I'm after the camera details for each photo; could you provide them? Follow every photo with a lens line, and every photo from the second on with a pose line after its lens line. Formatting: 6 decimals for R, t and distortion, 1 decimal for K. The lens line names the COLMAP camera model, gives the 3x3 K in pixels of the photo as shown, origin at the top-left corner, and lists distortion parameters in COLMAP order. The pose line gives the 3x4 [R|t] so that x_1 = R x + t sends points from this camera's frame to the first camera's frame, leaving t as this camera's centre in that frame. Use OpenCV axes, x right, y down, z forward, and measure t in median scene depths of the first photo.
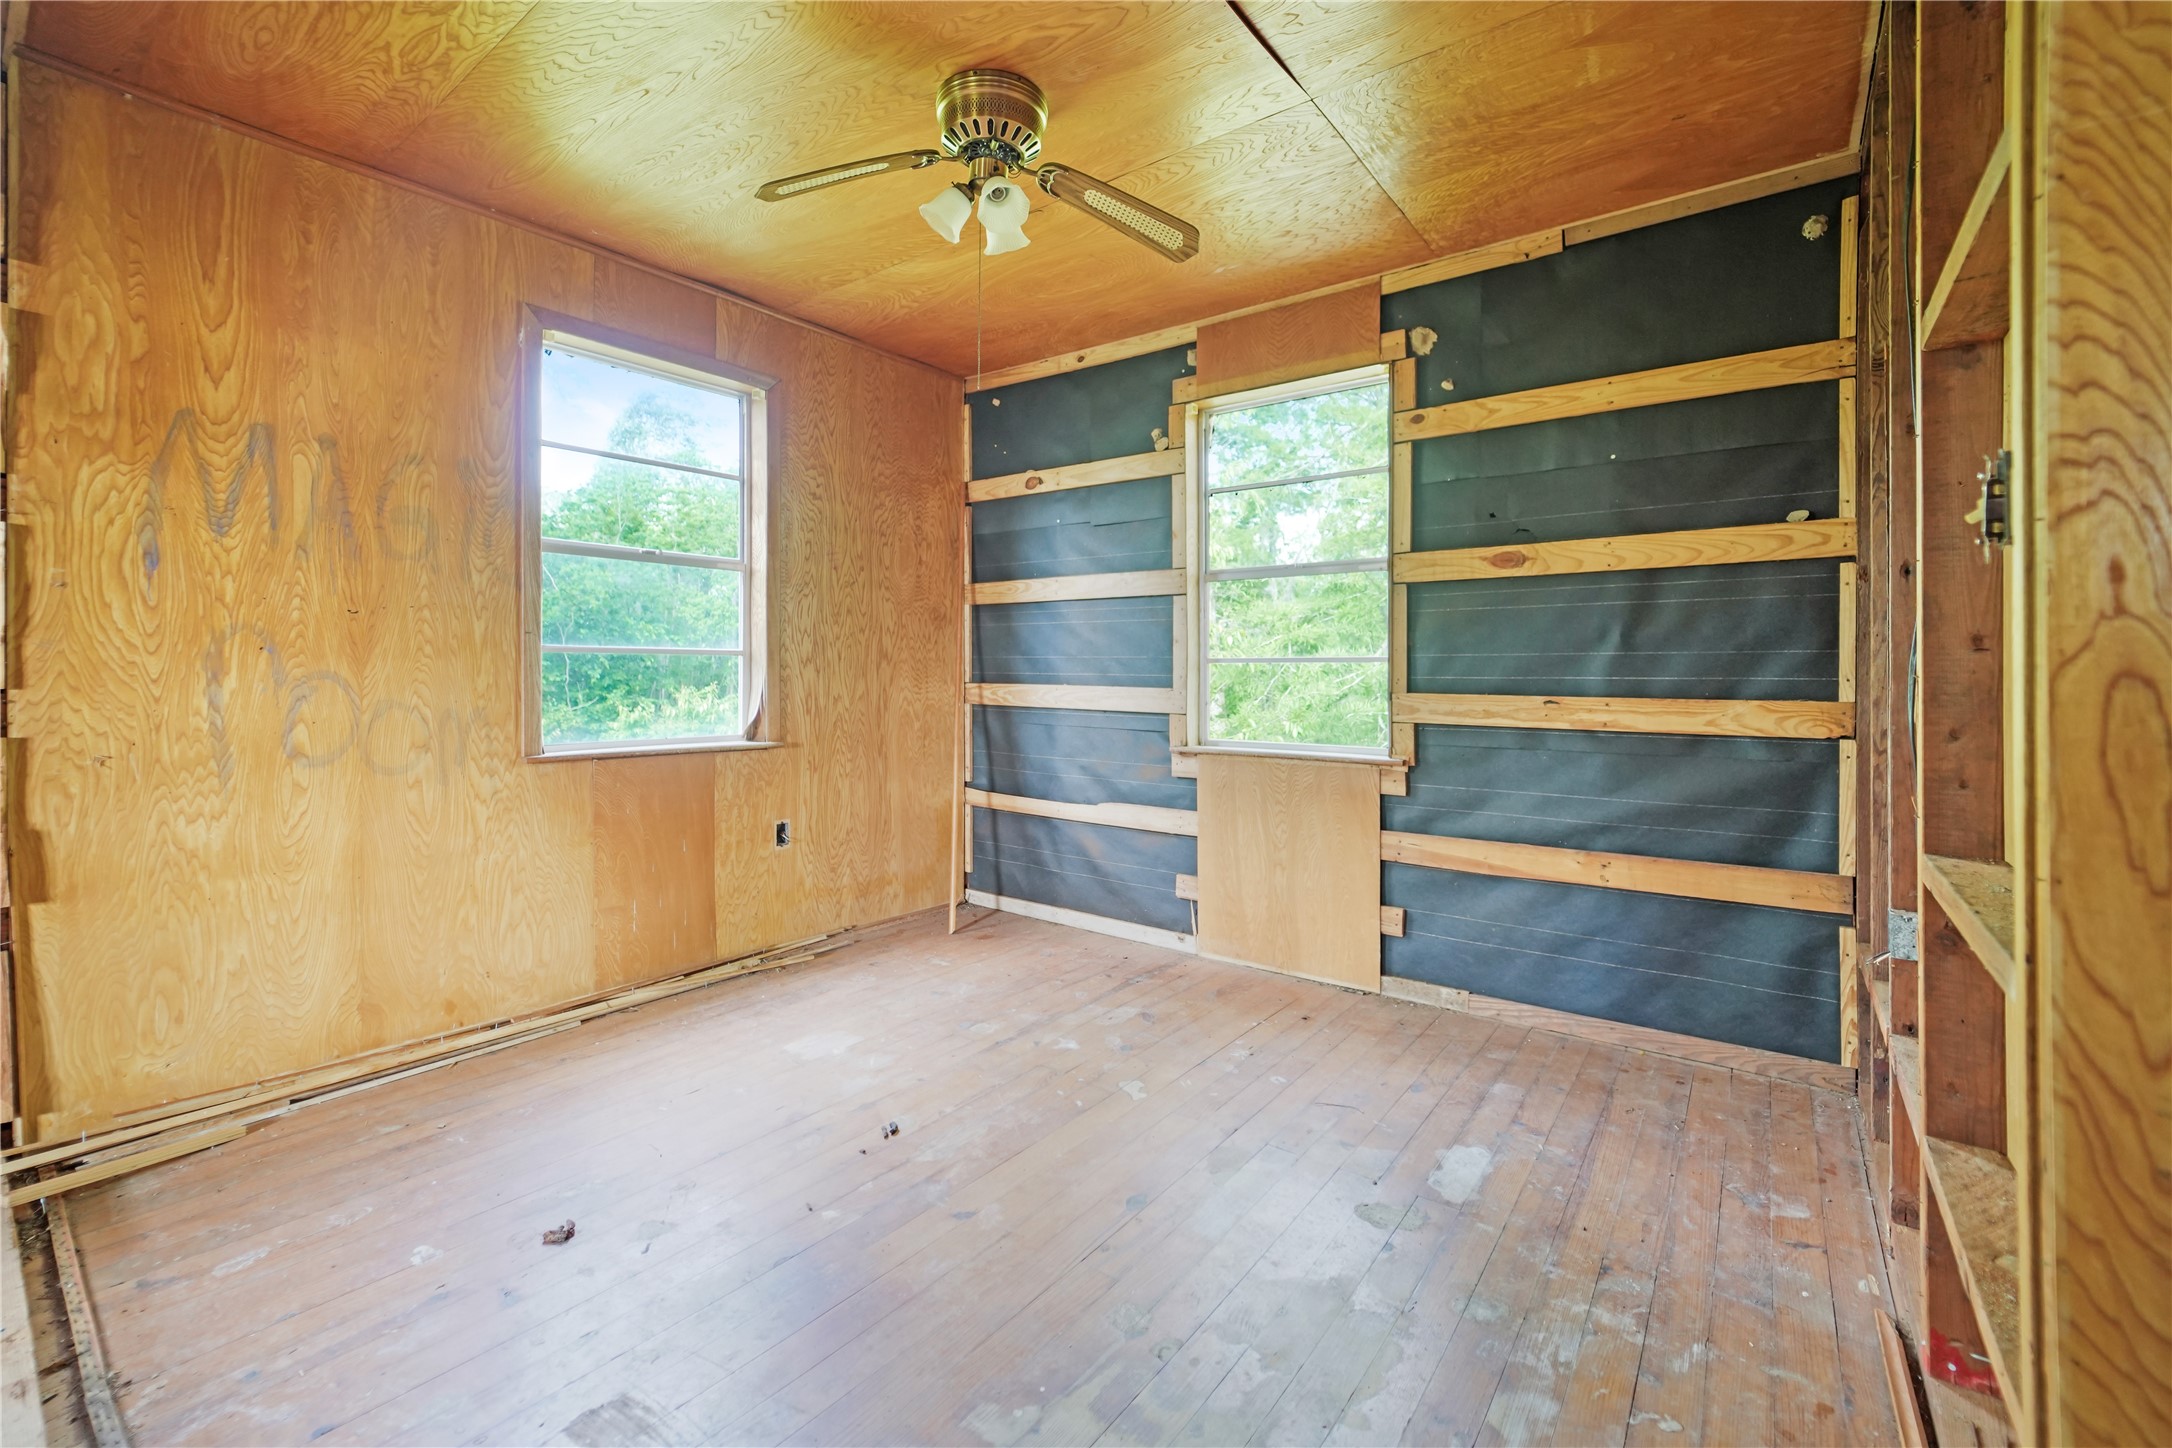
lens RADIAL K [[899.8, 0, 1077.9], [0, 899.8, 670.6], [0, 0, 1]] dist [-0.027877, 0.001672]
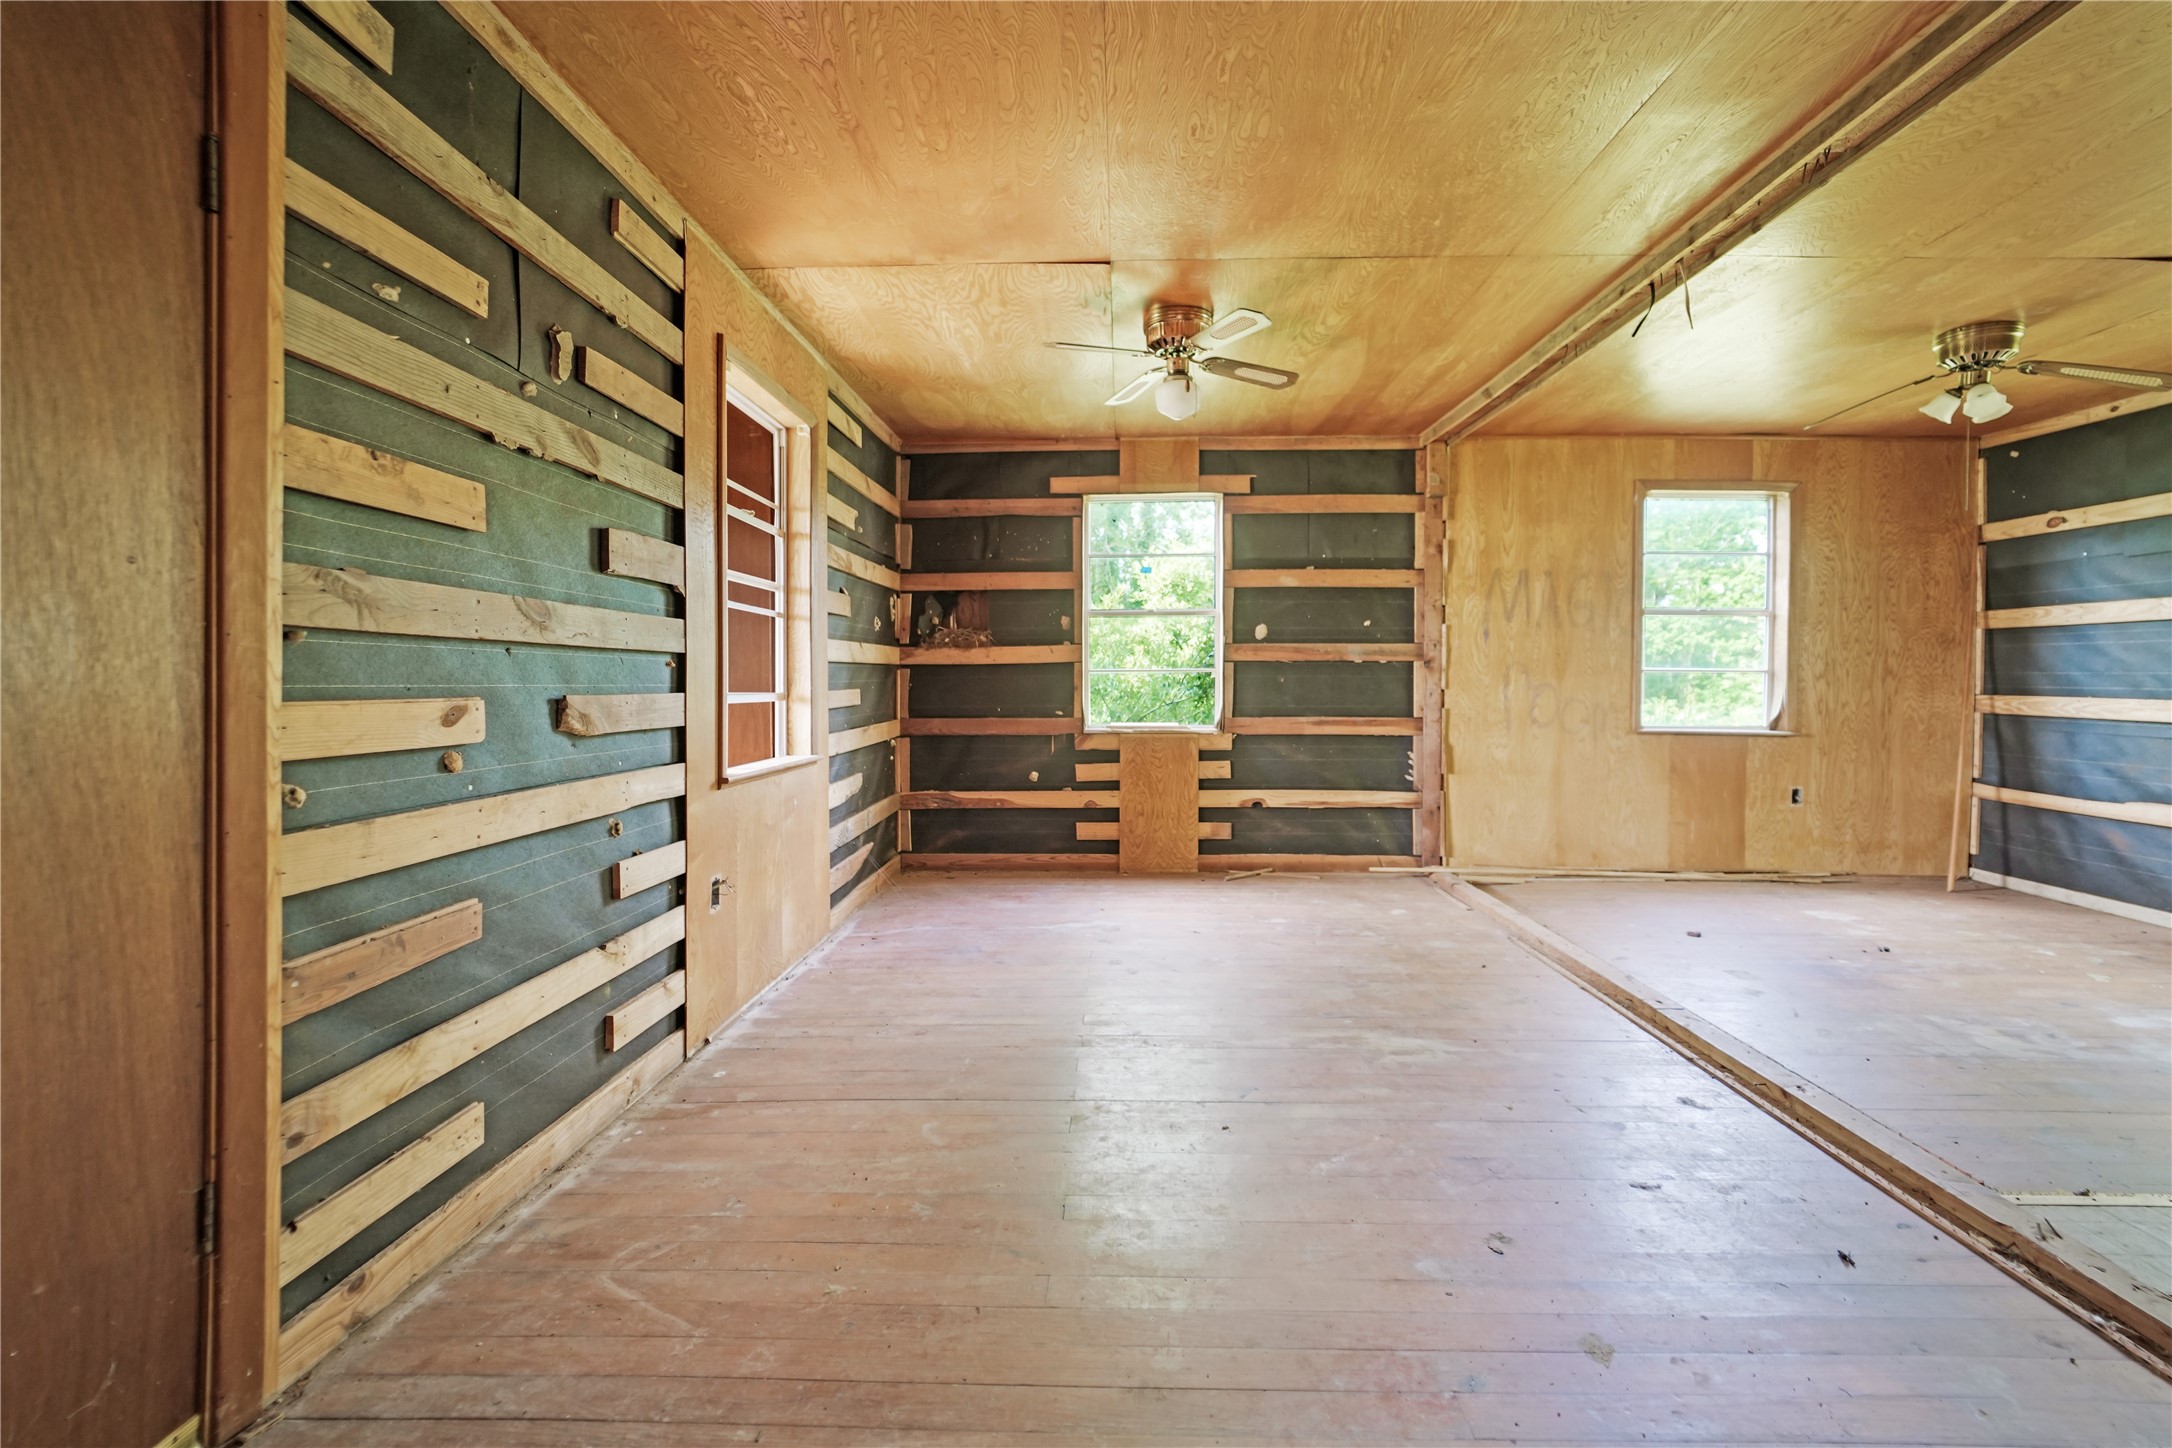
lens RADIAL K [[899.8, 0, 1076.4], [0, 899.8, 704.3], [0, 0, 1]] dist [-0.027877, 0.001672]
pose [[0.576008, 0.022980, -0.817121, 0.151088], [-0.003800, 0.999669, 0.025435, 0.001526], [0.817435, -0.011546, 0.575905, -0.709828]]
